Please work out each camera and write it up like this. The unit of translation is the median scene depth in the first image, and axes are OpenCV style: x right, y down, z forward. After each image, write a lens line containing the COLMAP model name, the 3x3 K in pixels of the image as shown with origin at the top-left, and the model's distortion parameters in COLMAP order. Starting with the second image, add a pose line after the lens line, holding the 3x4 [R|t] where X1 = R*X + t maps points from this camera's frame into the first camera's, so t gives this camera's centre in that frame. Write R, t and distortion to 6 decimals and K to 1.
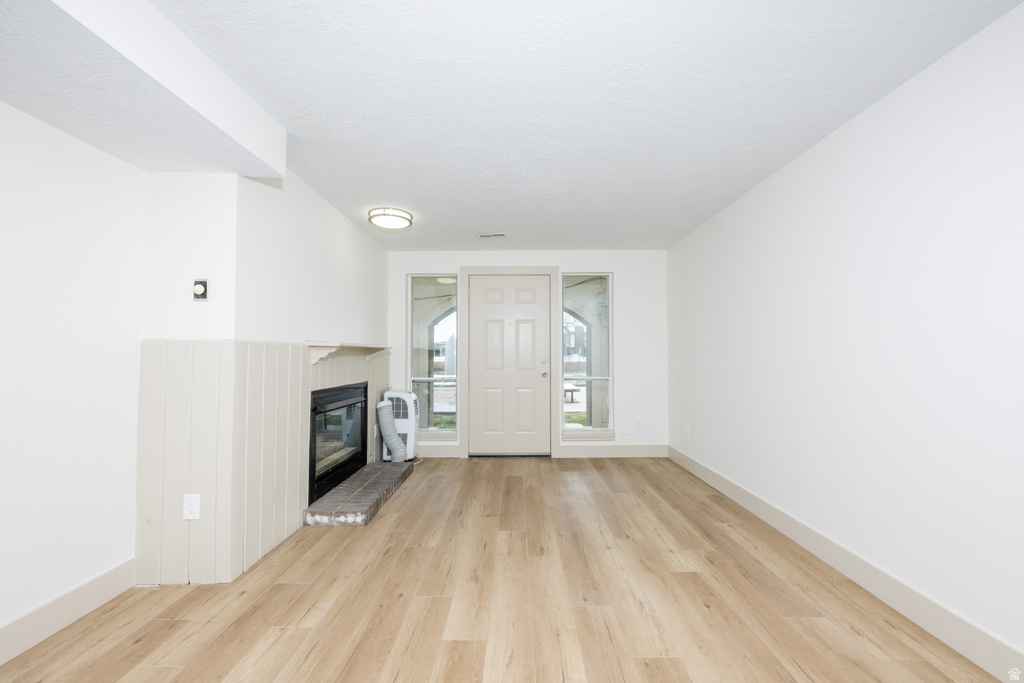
lens RADIAL K [[402.4, 0, 509.3], [0, 402.4, 342.7], [0, 0, 1]] dist [0.001172, 0.000088]
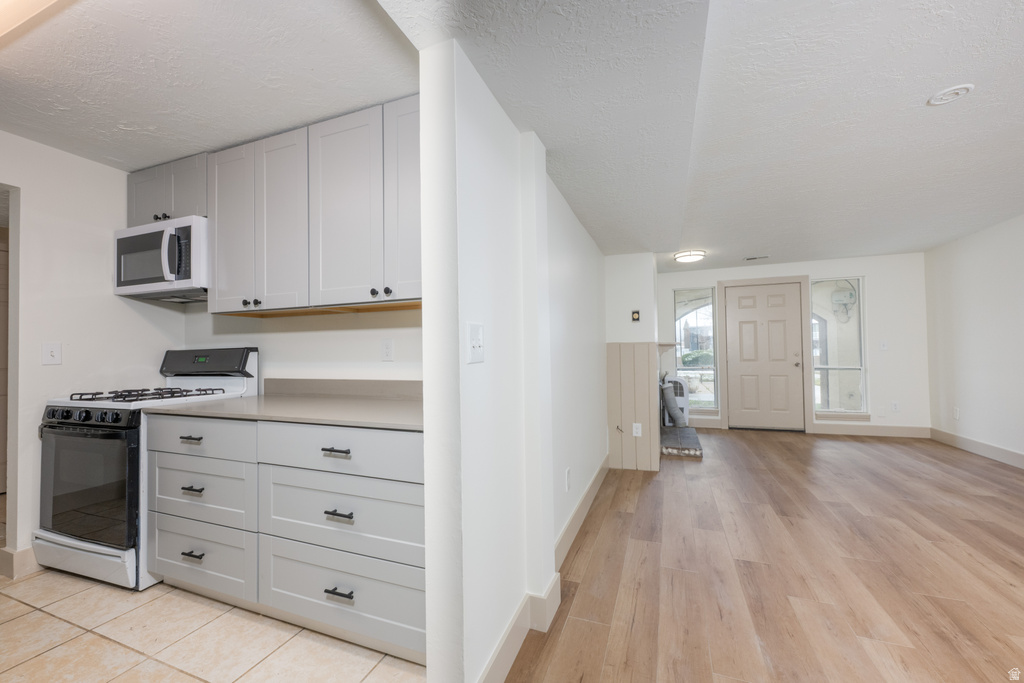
lens RADIAL K [[399.1, 0, 515.6], [0, 399.1, 343.1], [0, 0, 1]] dist [0.001562, 0.000256]
pose [[0.939495, -0.018046, -0.342088, -0.399868], [0.021860, 0.999734, 0.007299, -0.019222], [0.341865, -0.014335, 0.939640, -0.576606]]
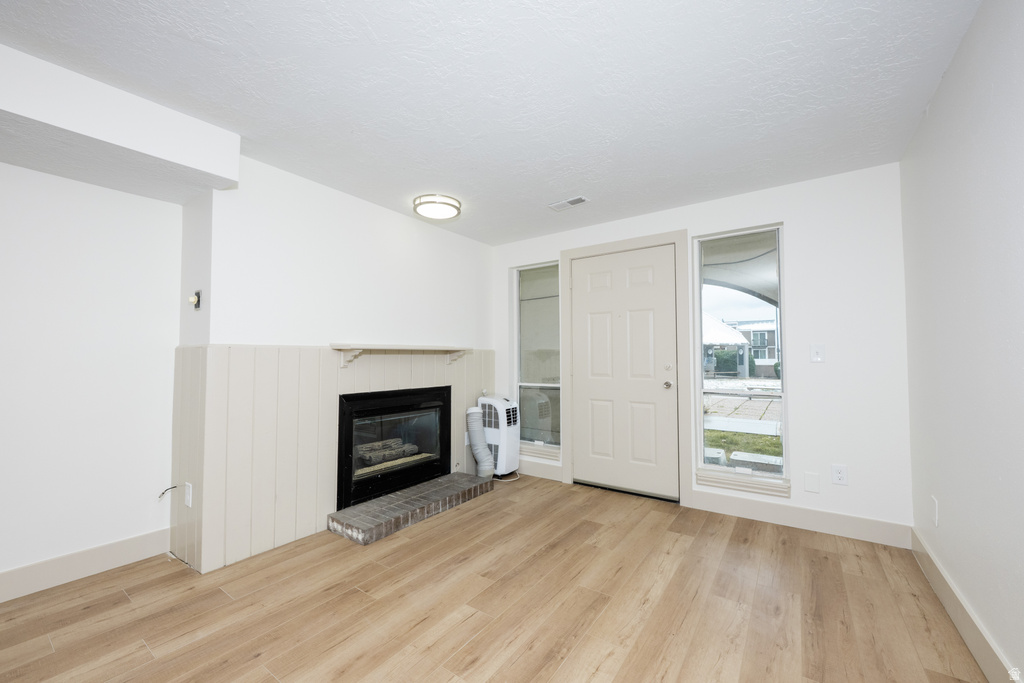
lens RADIAL K [[400.1, 0, 511.8], [0, 400.1, 344.2], [0, 0, 1]] dist [-0.000163, -0.000023]
pose [[0.824278, -0.020312, -0.565820, 0.346610], [0.019168, 0.999785, -0.007967, 0.010218], [0.565860, -0.004279, 0.824490, 0.353390]]
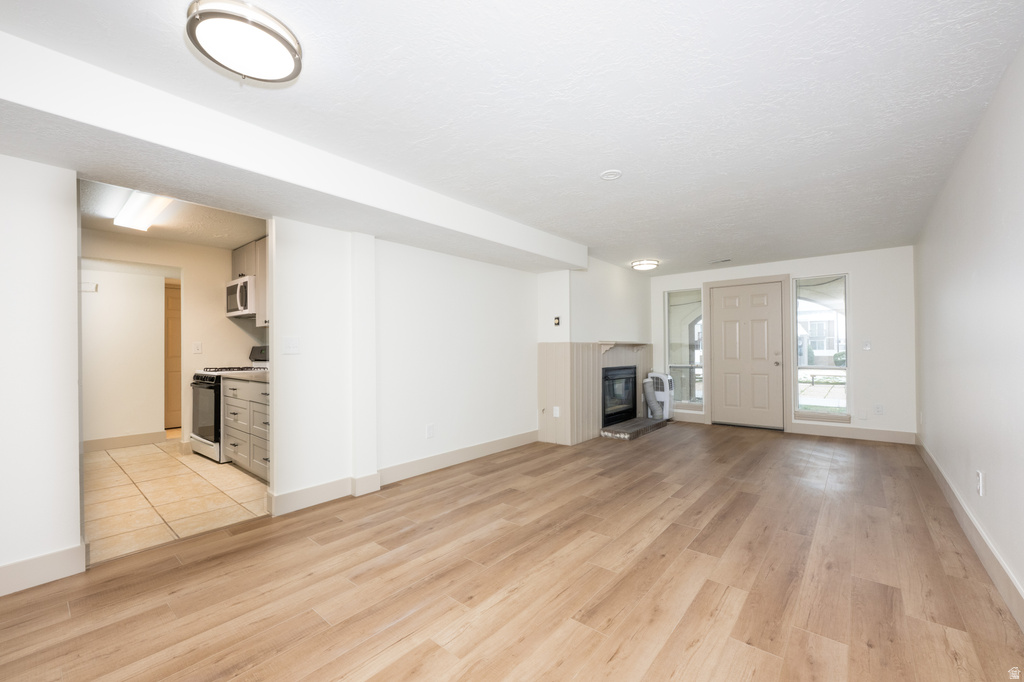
lens RADIAL K [[405.7, 0, 522.4], [0, 405.7, 345.8], [0, 0, 1]] dist [-0.001263, 0.000022]
pose [[0.781437, -0.008072, -0.623932, 0.336189], [0.022865, 0.999615, 0.015704, -0.017455], [0.623566, -0.026538, 0.781320, -0.597005]]
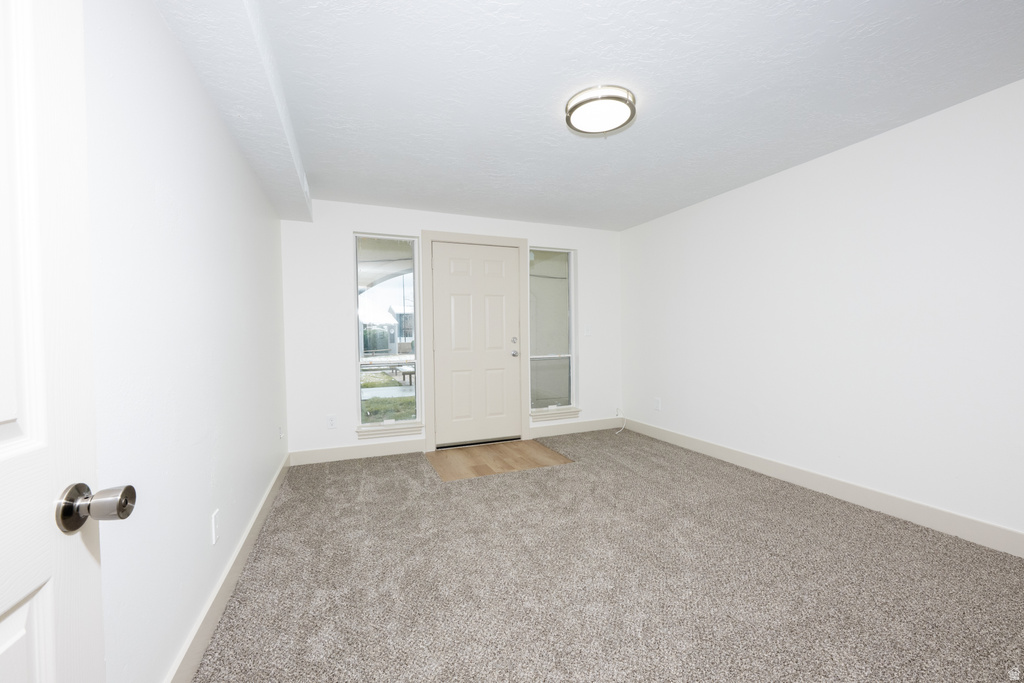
lens RADIAL K [[409.5, 0, 510.1], [0, 409.5, 342.9], [0, 0, 1]] dist [0.001644, 0.000014]
pose [[0.927835, -0.016365, 0.372631, -0.372236], [-0.000950, 0.998930, 0.046235, 0.011752], [-0.372989, -0.043252, 0.926827, 0.157672]]
